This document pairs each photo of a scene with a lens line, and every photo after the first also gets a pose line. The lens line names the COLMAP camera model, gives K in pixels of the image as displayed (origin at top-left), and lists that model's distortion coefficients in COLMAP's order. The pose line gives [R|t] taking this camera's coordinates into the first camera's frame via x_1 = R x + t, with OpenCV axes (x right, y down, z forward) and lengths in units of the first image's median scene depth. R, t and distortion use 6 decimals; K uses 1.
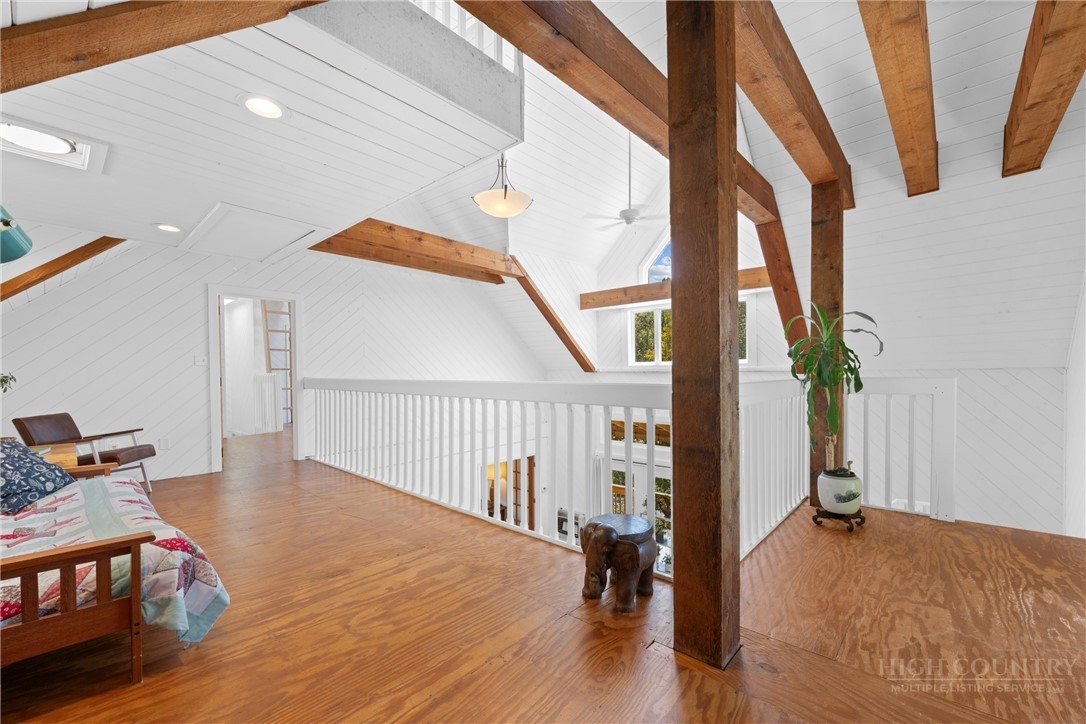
lens RADIAL K [[439.9, 0, 551.9], [0, 439.9, 372.6], [0, 0, 1]] dist [-0.001429, -0.000844]
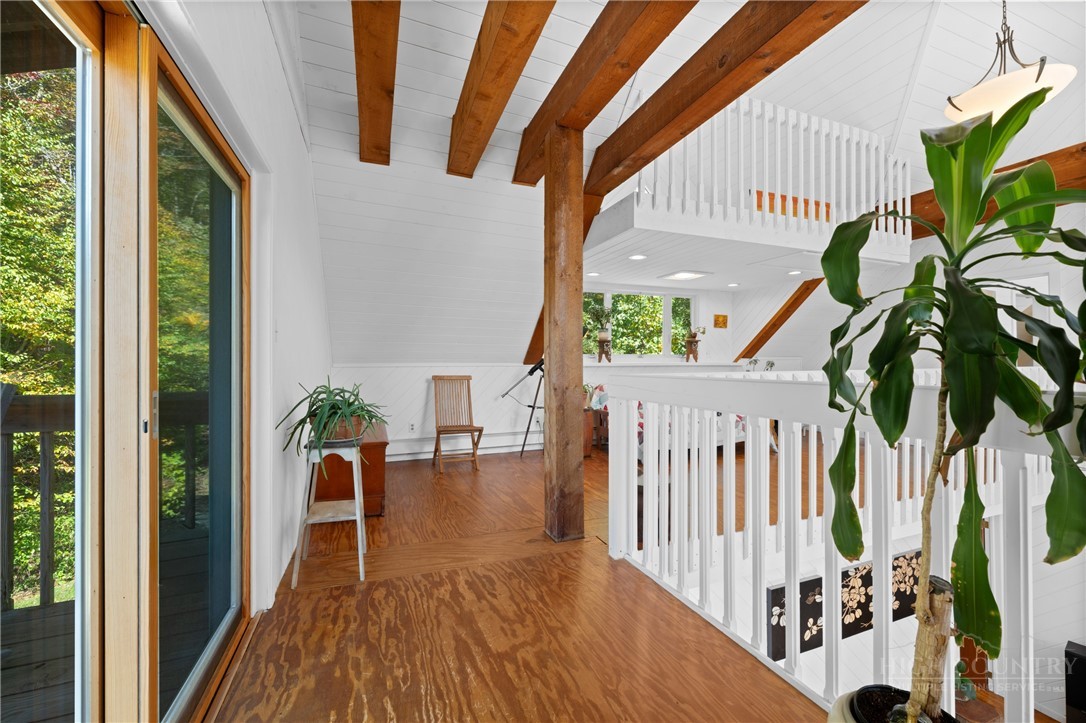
lens RADIAL K [[439.9, 0, 548.5], [0, 439.9, 363.7], [0, 0, 1]] dist [-0.001429, -0.000844]
pose [[-0.441044, -0.001171, -0.897485, 1.641372], [0.001080, 0.999998, -0.001835, -0.004418], [0.897485, -0.001779, -0.441042, 1.492109]]
